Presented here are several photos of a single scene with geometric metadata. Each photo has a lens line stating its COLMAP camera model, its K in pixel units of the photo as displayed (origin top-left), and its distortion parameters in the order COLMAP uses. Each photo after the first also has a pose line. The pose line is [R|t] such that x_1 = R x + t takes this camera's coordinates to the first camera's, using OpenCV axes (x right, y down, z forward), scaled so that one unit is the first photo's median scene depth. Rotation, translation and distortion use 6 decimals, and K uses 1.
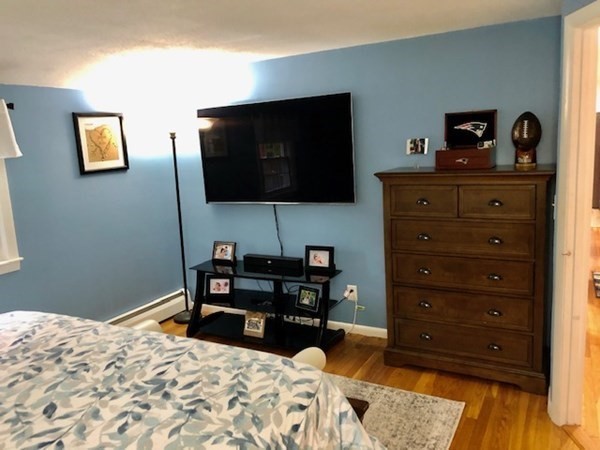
lens RADIAL K [[483.5, 0, 301.8], [0, 483.5, 222.9], [0, 0, 1]] dist [0.059951, -0.113752]
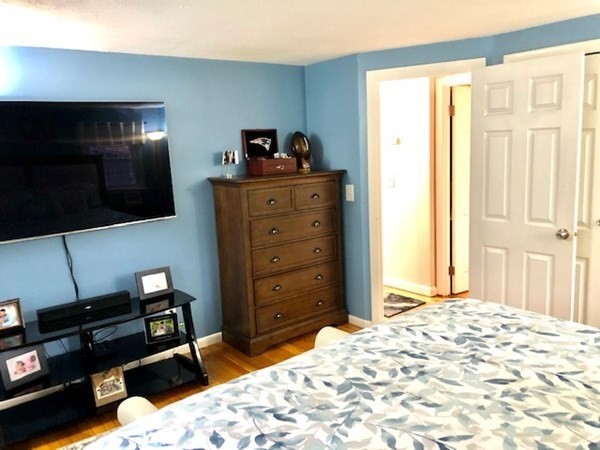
lens RADIAL K [[495.4, 0, 300.0], [0, 495.4, 225.0], [0, 0, 1]] dist [-0.029163, 0.002044]
pose [[0.369596, -0.120927, 0.921290, -0.834212], [0.176528, 0.982576, 0.058153, -0.045170], [-0.912270, 0.141141, 0.384503, 0.466220]]
